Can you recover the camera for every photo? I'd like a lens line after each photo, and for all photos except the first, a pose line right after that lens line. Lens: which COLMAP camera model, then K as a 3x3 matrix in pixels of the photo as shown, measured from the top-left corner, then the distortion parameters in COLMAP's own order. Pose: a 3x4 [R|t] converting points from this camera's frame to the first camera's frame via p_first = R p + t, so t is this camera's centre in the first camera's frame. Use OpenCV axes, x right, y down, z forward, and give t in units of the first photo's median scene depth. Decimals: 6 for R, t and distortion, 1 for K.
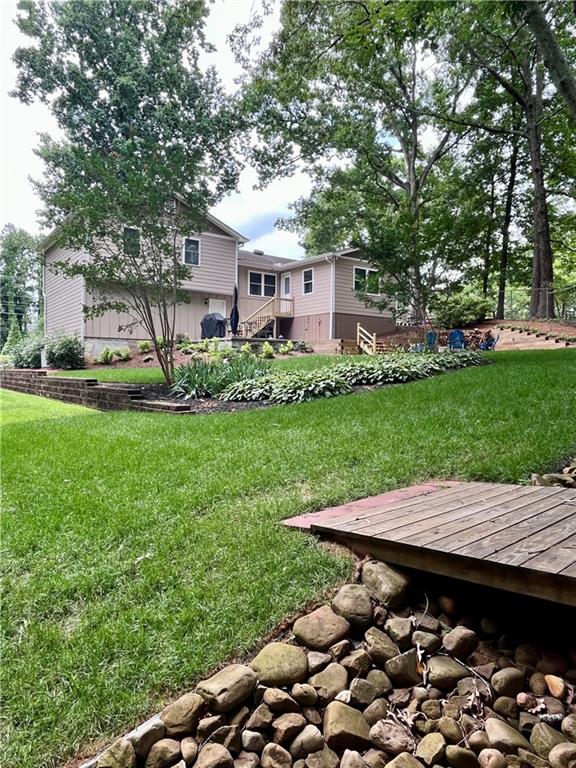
lens RADIAL K [[499.2, 0, 288.5], [0, 499.2, 383.8], [0, 0, 1]] dist [0.005270, 0.000603]
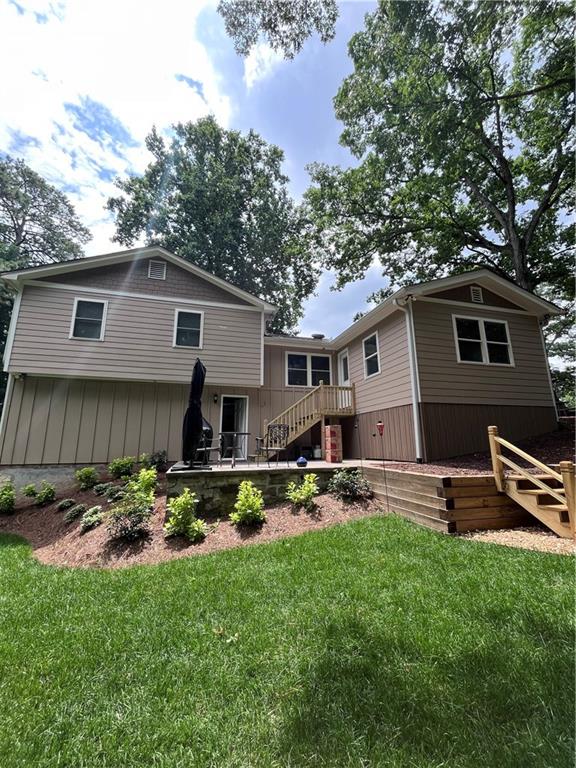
lens RADIAL K [[310.0, 0, 289.8], [0, 310.0, 383.3], [0, 0, 1]] dist [-0.001179, 0.000111]
pose [[0.939160, -0.084258, -0.332986, 0.066721], [0.007024, 0.973955, -0.226634, -0.084220], [0.343409, 0.210507, 0.915291, 0.608268]]
